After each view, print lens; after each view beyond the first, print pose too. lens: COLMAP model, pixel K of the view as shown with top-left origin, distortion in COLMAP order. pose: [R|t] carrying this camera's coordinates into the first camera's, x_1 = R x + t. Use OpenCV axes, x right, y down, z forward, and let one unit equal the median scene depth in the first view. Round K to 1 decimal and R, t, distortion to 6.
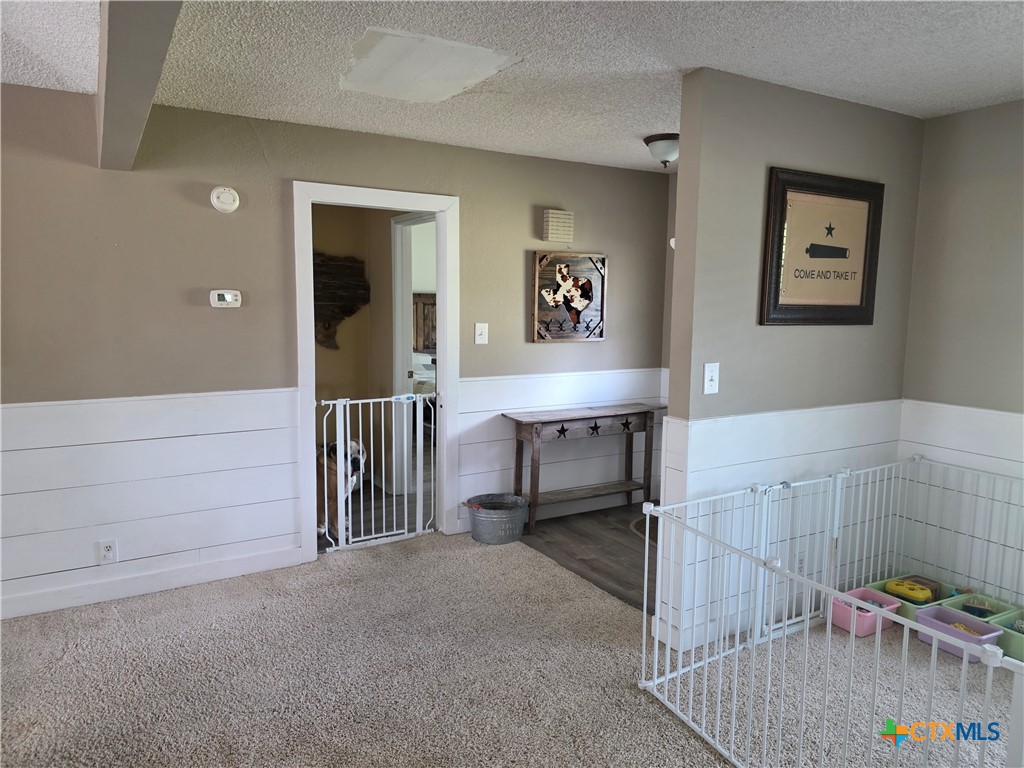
lens RADIAL K [[697.0, 0, 512.3], [0, 697.0, 372.1], [0, 0, 1]] dist [0.101931, -0.123687]
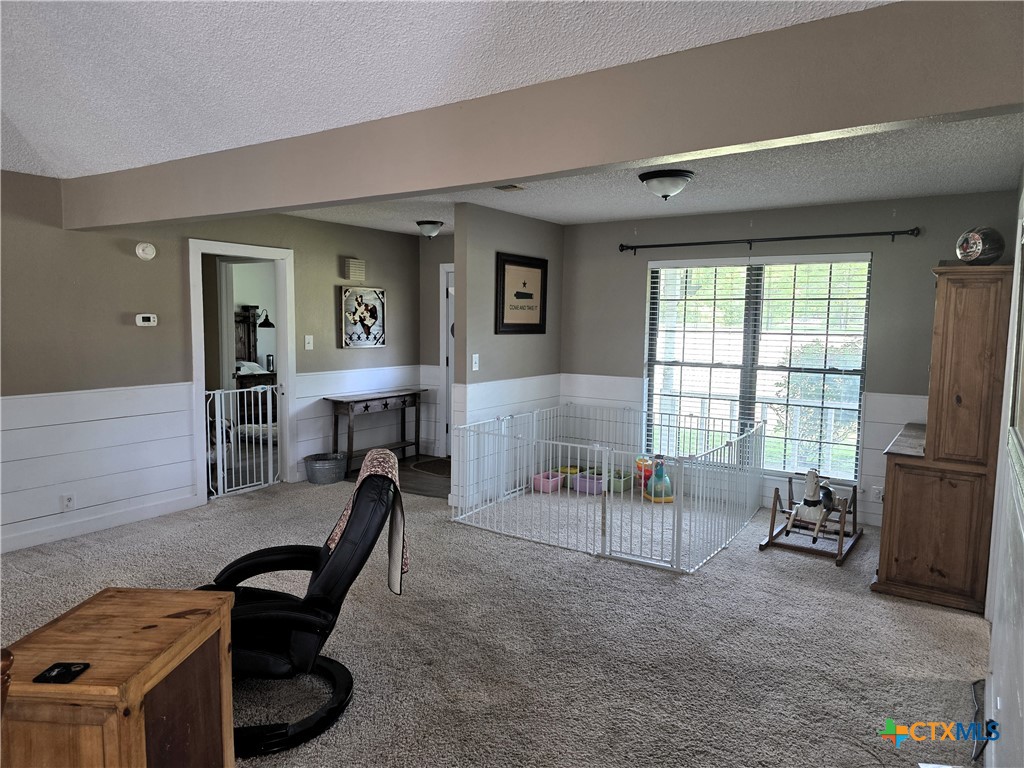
lens RADIAL K [[681.0, 0, 512.8], [0, 681.0, 365.2], [0, 0, 1]] dist [0.105332, -0.123929]
pose [[0.902306, -0.031165, 0.429968, -0.301737], [0.043545, 0.998871, -0.018979, 0.040220], [-0.428891, 0.035847, 0.902645, -0.508158]]
